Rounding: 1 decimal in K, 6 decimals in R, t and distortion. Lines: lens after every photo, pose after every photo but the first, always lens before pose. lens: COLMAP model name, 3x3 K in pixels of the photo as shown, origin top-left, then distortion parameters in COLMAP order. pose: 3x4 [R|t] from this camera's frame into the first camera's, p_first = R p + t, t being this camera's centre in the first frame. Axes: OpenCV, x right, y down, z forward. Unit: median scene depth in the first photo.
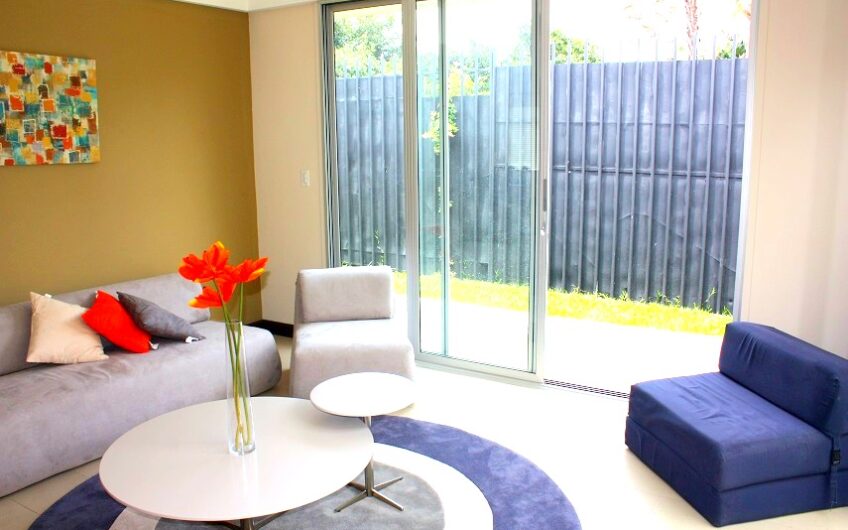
lens RADIAL K [[702.9, 0, 434.4], [0, 702.9, 265.2], [0, 0, 1]] dist [-0.166280, 0.134711]
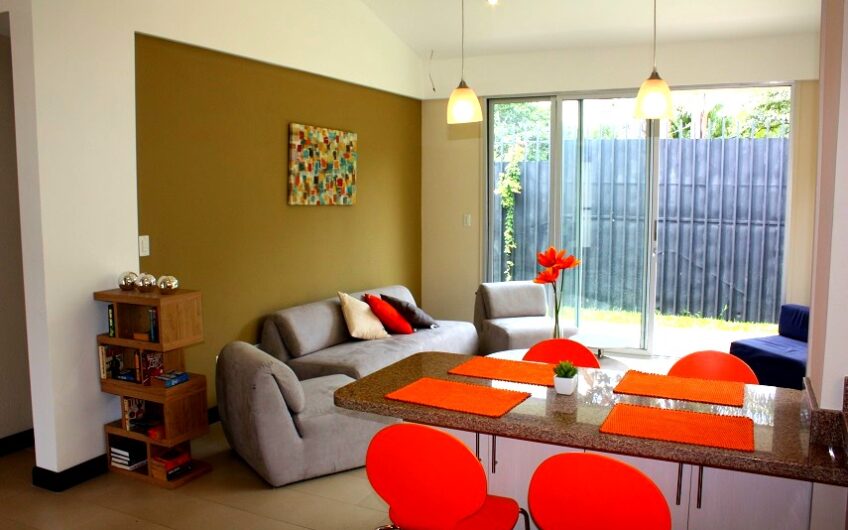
lens RADIAL K [[702.9, 0, 434.4], [0, 702.9, 265.2], [0, 0, 1]] dist [-0.166280, 0.134711]
pose [[0.995048, -0.001213, 0.099383, -0.483335], [0.009350, 0.996633, -0.081452, 0.096713], [-0.098950, 0.081978, 0.991710, -0.465754]]
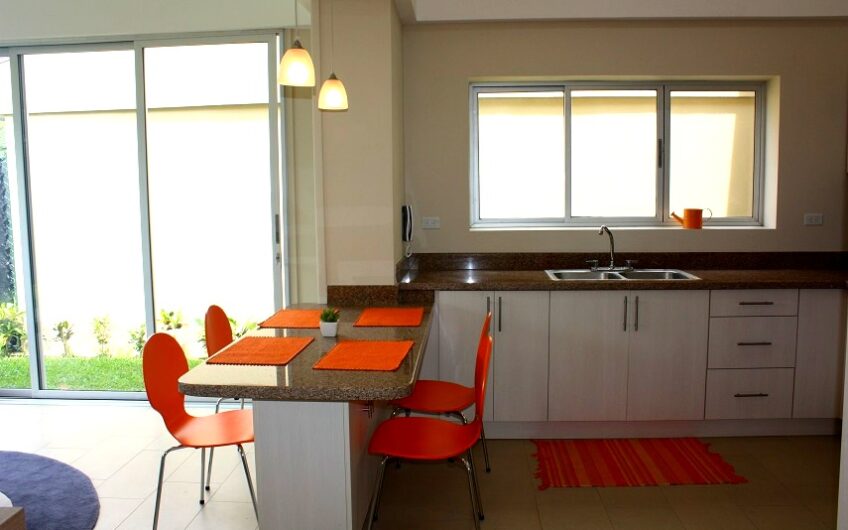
lens RADIAL K [[702.9, 0, 434.4], [0, 702.9, 265.2], [0, 0, 1]] dist [-0.166280, 0.134711]
pose [[-0.488349, -0.078966, 0.869068, -0.988858], [0.183262, 0.964408, 0.190608, -0.029895], [-0.853188, 0.252351, -0.456496, 0.377625]]
